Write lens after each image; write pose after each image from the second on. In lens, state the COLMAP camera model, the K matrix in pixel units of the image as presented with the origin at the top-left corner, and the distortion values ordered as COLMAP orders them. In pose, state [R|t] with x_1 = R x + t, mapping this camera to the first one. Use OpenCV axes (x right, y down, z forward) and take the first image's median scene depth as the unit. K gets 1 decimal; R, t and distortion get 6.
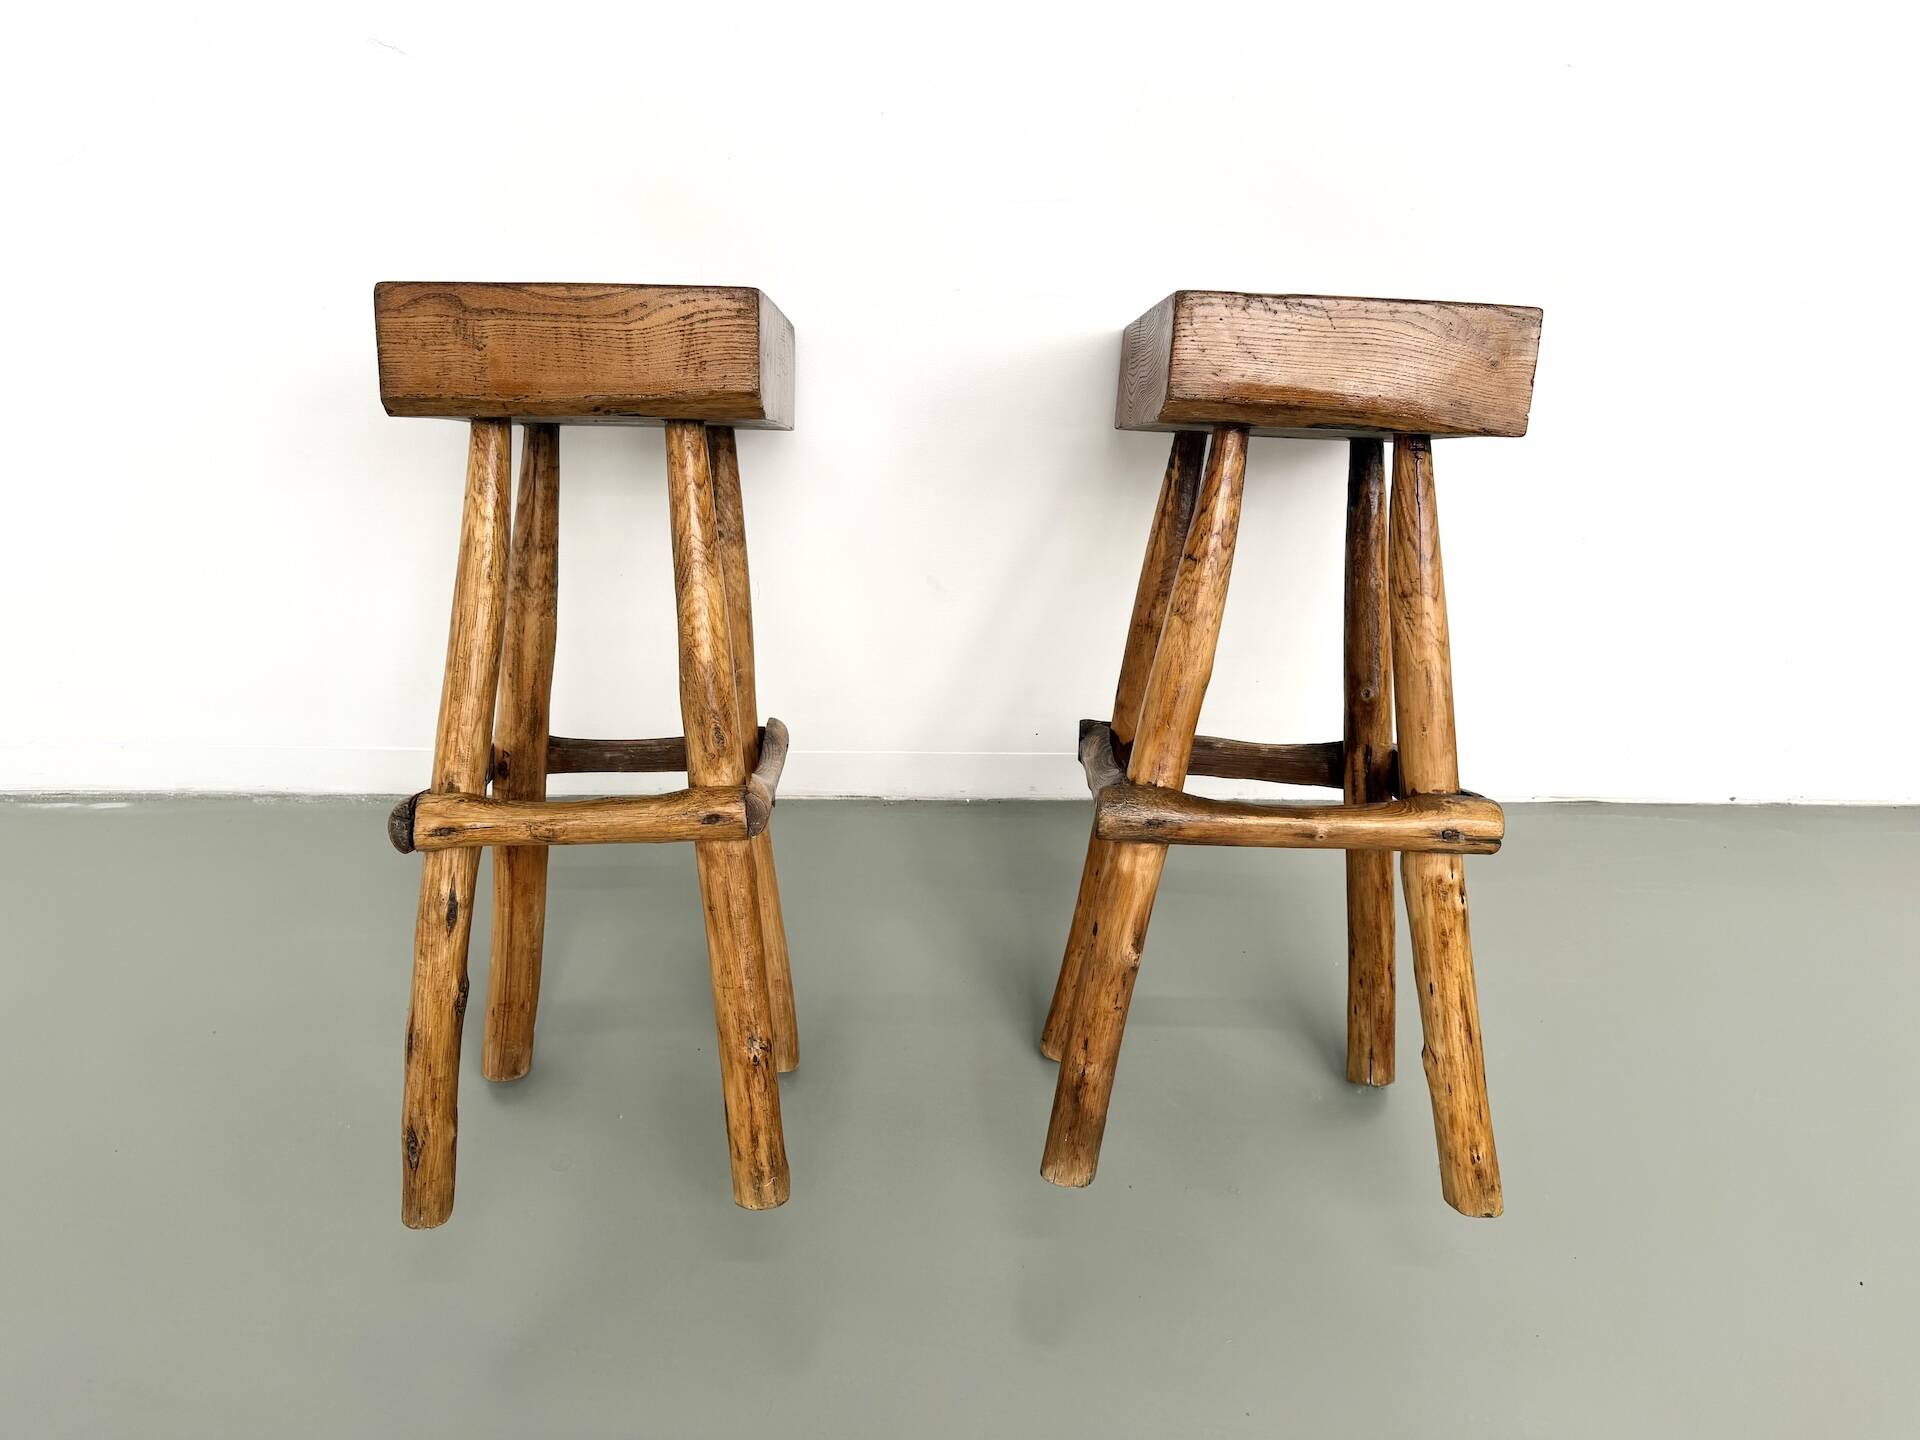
lens RADIAL K [[1342.3, 0, 954.7], [0, 1342.3, 719.6], [0, 0, 1]] dist [0.175804, -0.404496]
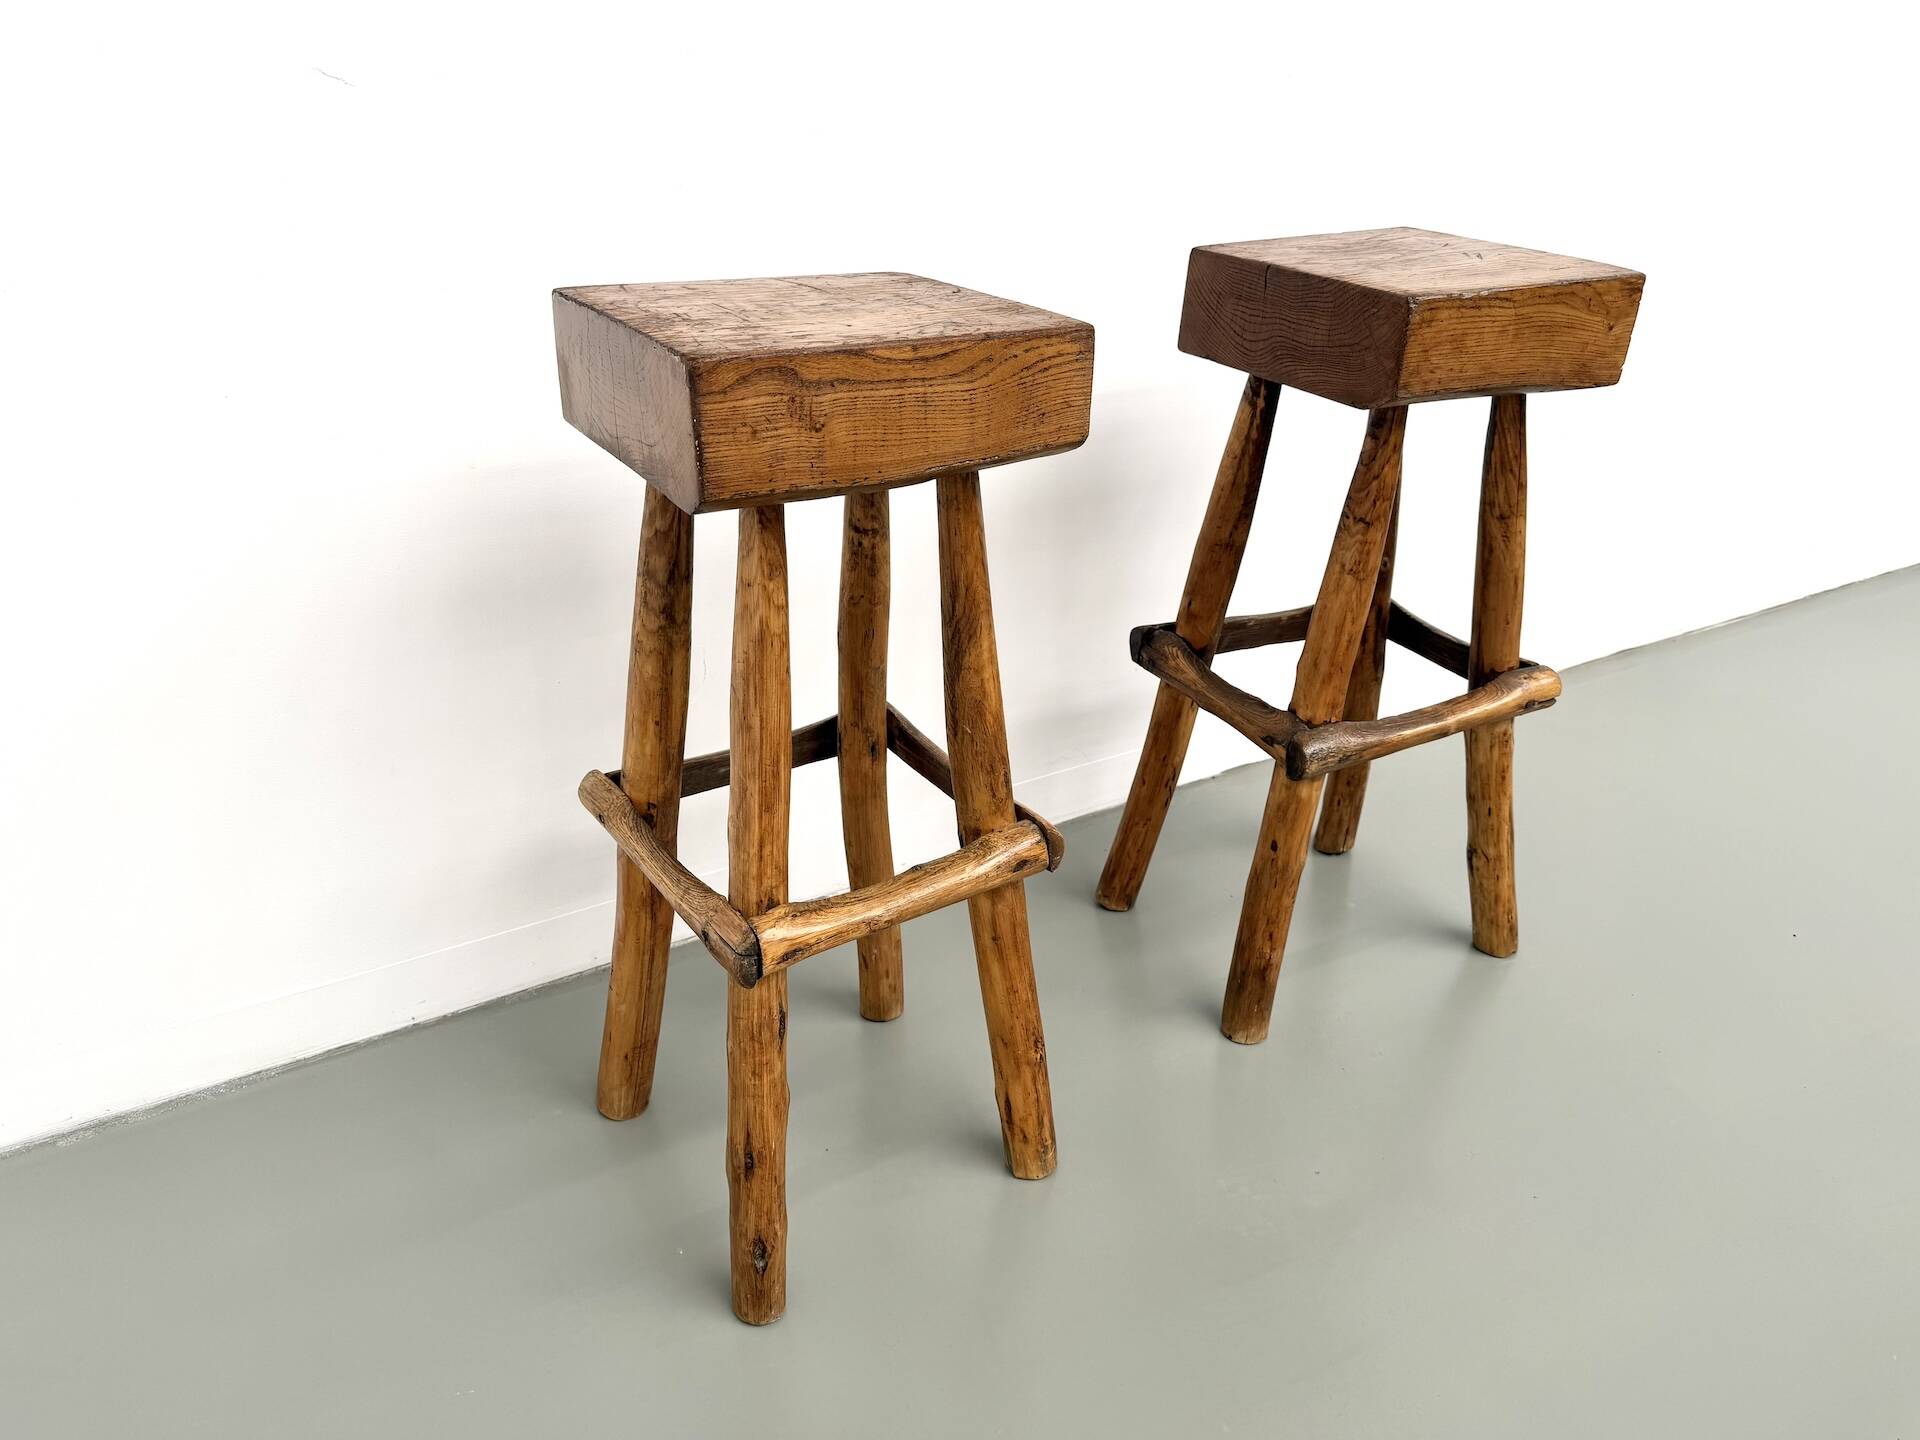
lens RADIAL K [[1346.6, 0, 959.9], [0, 1346.6, 729.9], [0, 0, 1]] dist [0.178067, -0.406095]
pose [[0.873163, -0.206035, 0.441741, -0.625322], [0.074819, 0.952184, 0.296223, -0.311686], [-0.481651, -0.225601, 0.846827, 0.204826]]
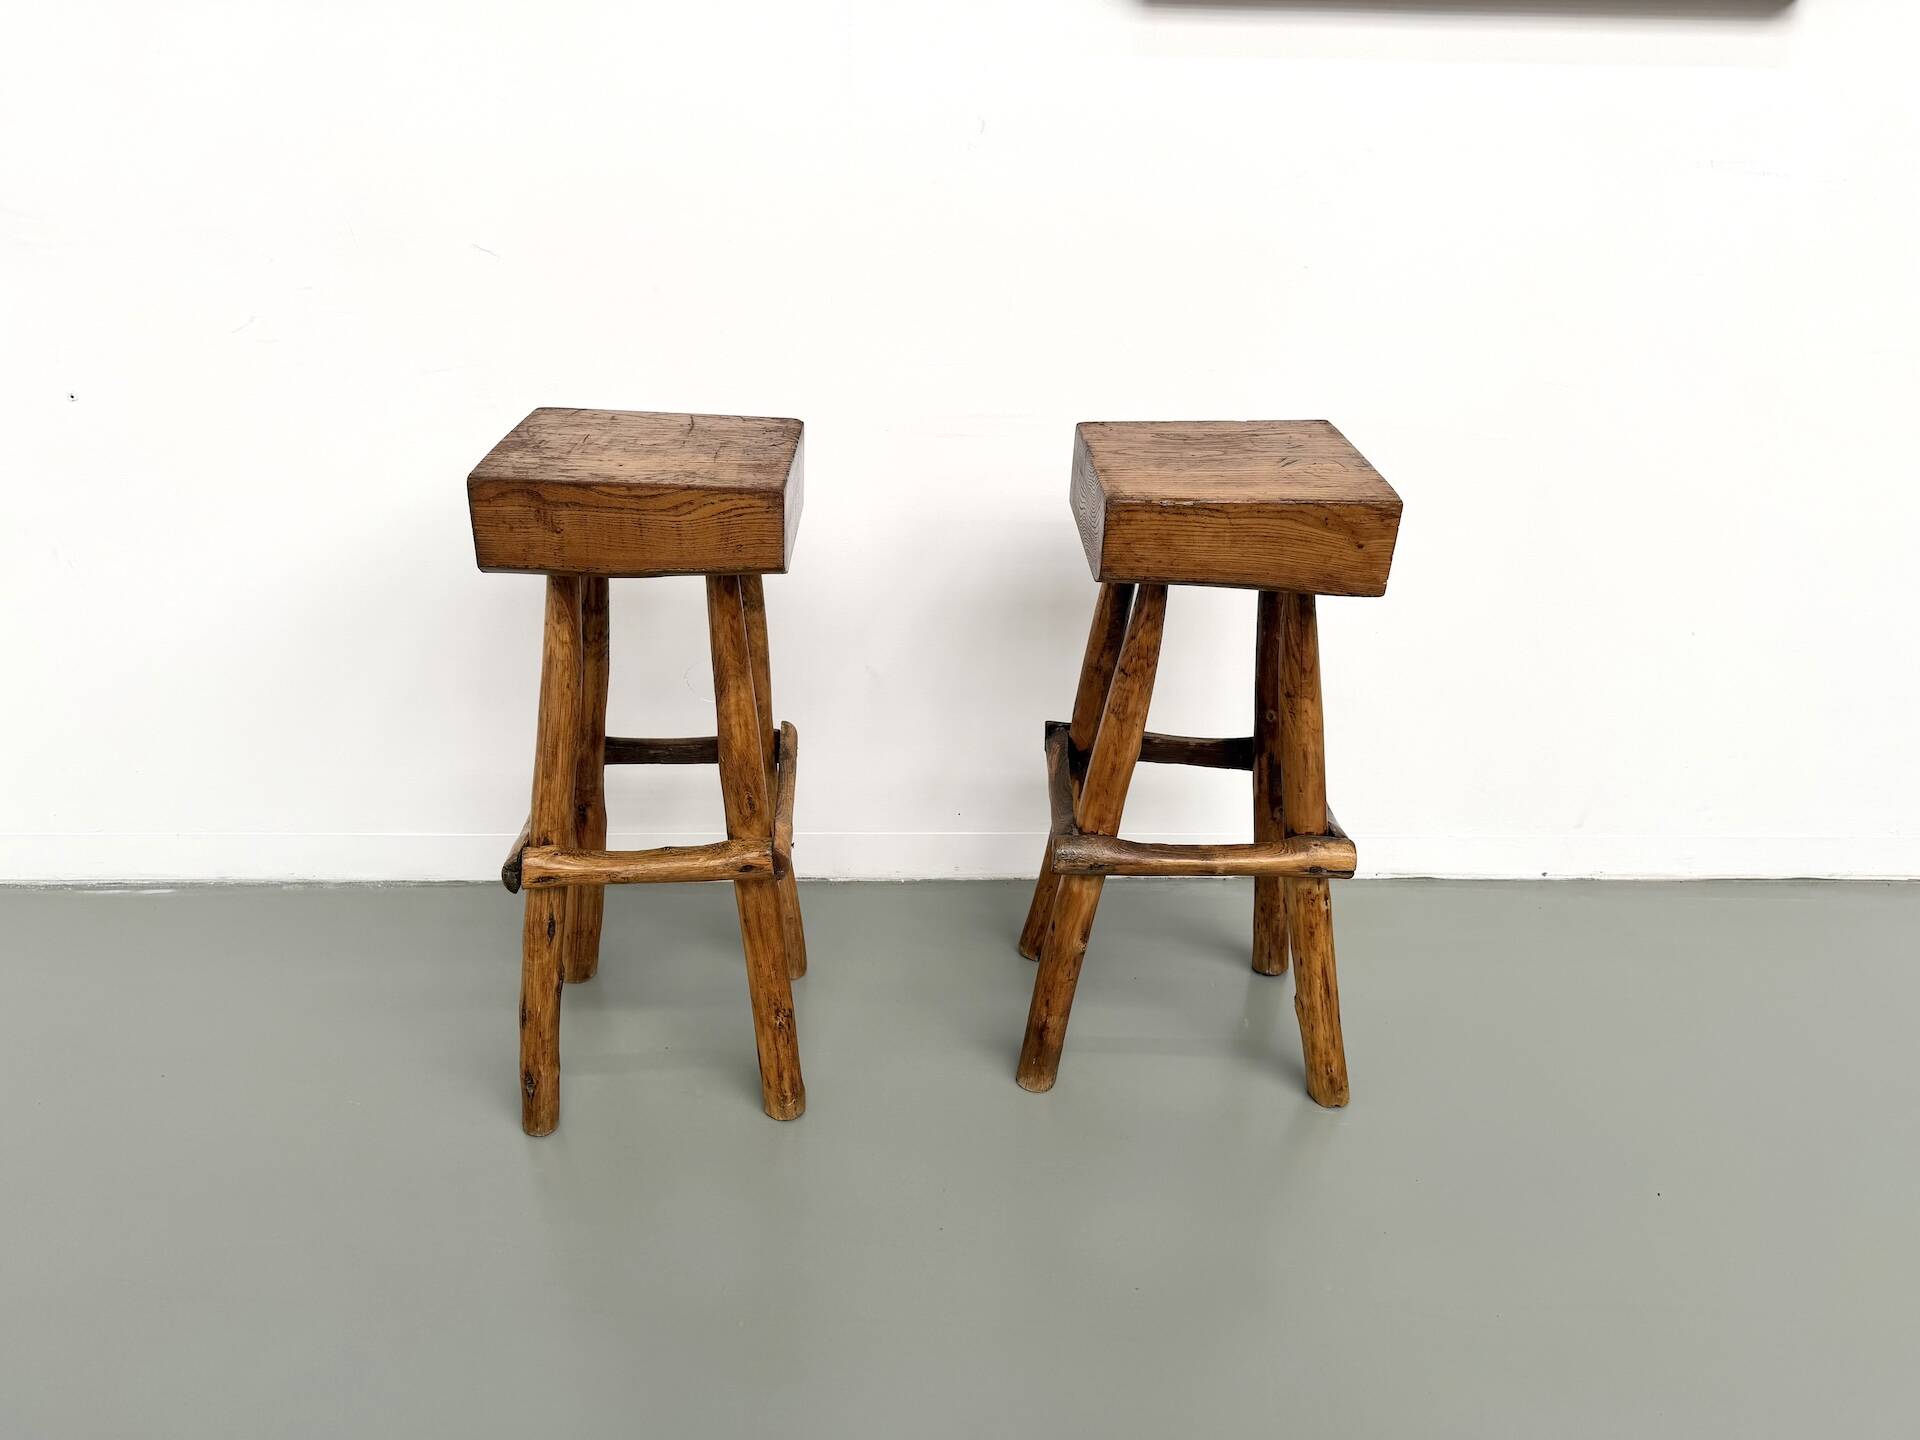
lens RADIAL K [[1356.7, 0, 956.9], [0, 1356.7, 723.6], [0, 0, 1]] dist [0.180901, -0.418931]
pose [[0.999515, 0.022161, 0.021898, -0.008261], [-0.027286, 0.961921, 0.271963, -0.421392], [-0.015037, -0.272428, 0.962059, -0.236016]]
